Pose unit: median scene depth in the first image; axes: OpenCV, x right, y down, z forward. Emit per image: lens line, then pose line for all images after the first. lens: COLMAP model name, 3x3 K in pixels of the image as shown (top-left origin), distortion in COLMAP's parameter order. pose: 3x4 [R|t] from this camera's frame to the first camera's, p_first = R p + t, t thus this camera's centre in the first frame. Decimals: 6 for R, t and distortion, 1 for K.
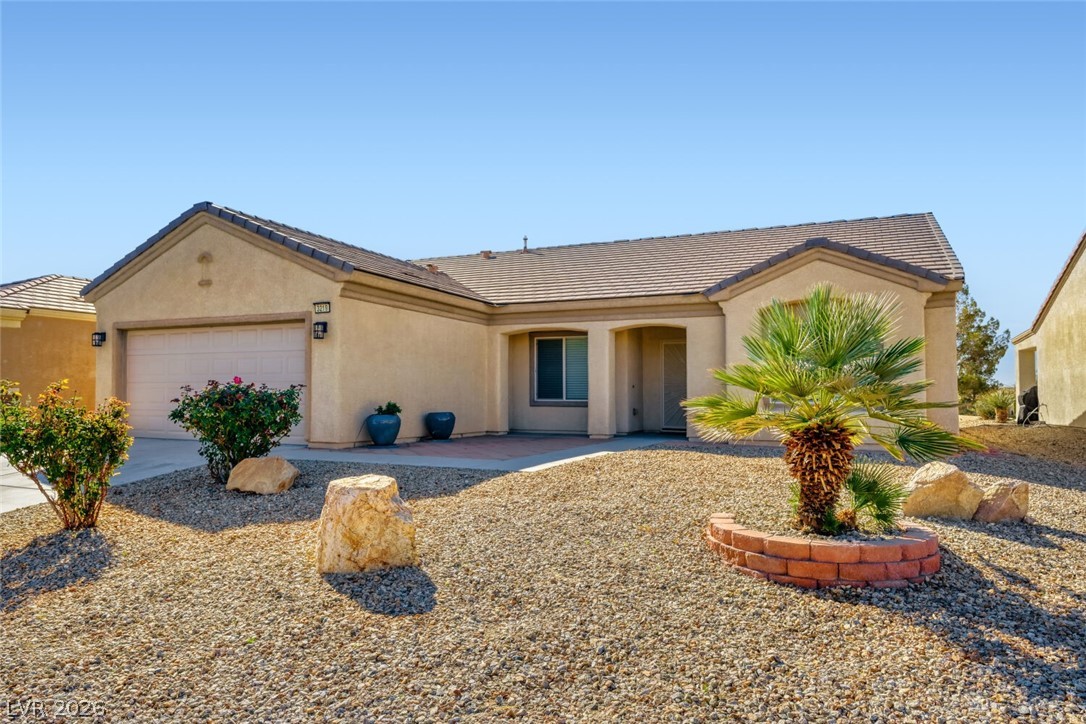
lens RADIAL K [[685.9, 0, 543.0], [0, 685.9, 362.0], [0, 0, 1]] dist [0.000230, 0.000010]
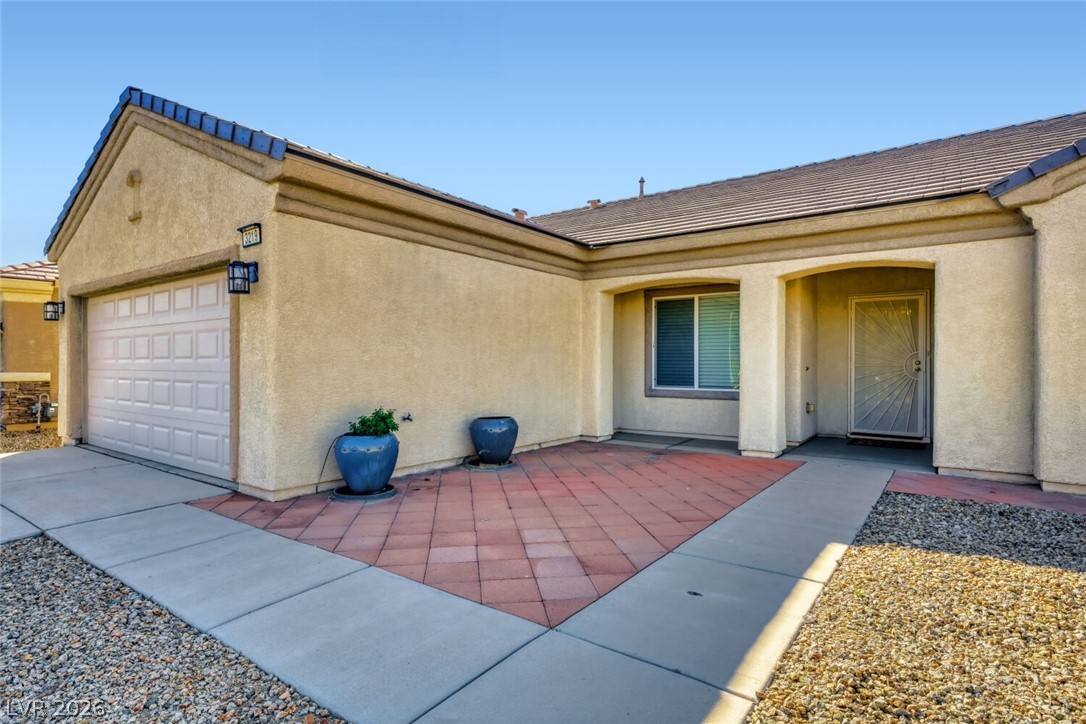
lens RADIAL K [[561.4, 0, 548.6], [0, 561.4, 394.1], [0, 0, 1]] dist [0.002823, 0.000207]
pose [[0.981014, 0.005697, -0.193853, -0.005482], [0.014571, 0.994578, 0.102965, 0.001945], [0.193388, -0.103835, 0.975612, 0.499830]]
